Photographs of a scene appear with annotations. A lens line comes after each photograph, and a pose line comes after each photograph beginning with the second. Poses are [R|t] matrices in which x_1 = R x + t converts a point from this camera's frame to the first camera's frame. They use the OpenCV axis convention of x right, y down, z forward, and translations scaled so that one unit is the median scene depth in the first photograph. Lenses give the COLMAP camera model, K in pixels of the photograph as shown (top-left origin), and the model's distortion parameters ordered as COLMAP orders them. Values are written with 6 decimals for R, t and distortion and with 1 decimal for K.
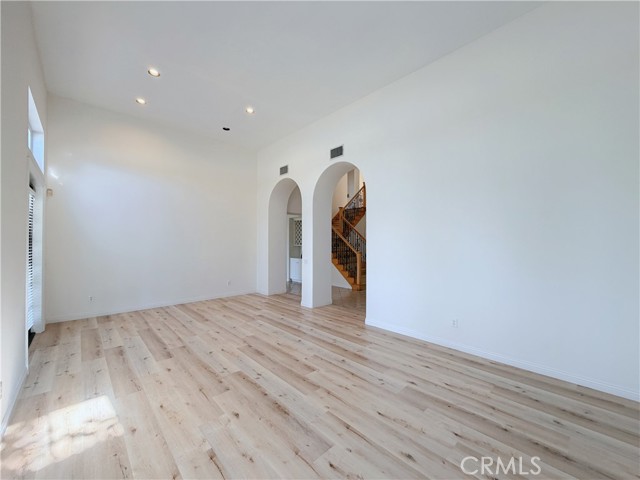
lens RADIAL K [[255.0, 0, 318.4], [0, 255.0, 240.1], [0, 0, 1]] dist [-0.000096, 0.000367]
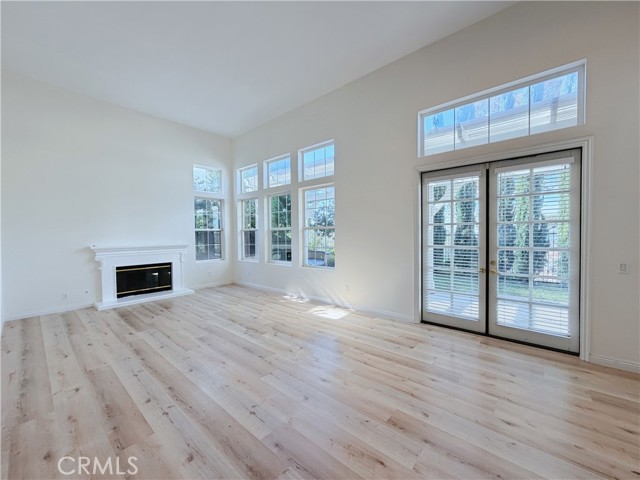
lens RADIAL K [[255.0, 0, 319.0], [0, 255.0, 238.6], [0, 0, 1]] dist [-0.000096, 0.000367]
pose [[-0.994864, 0.010374, -0.100691, -0.404043], [0.009104, 0.999873, 0.013057, 0.032931], [0.100813, 0.012073, -0.994832, 1.966400]]
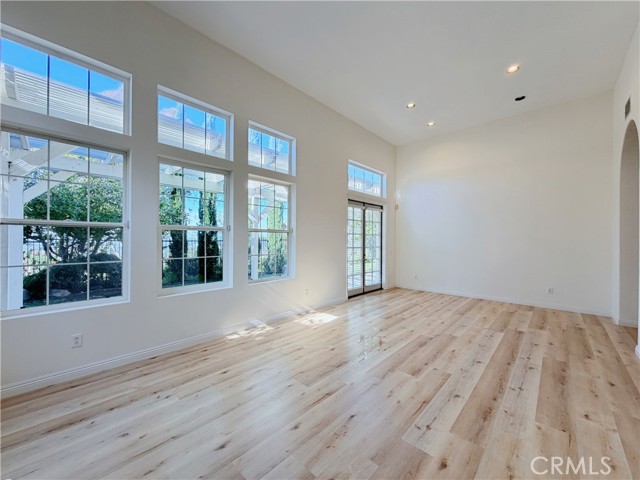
lens RADIAL K [[255.0, 0, 318.6], [0, 255.0, 240.1], [0, 0, 1]] dist [-0.000096, 0.000367]
pose [[0.063003, -0.000635, -0.998013, 0.751167], [0.001759, 0.999998, -0.000525, 0.033841], [0.998012, -0.001722, 0.063004, 0.540052]]
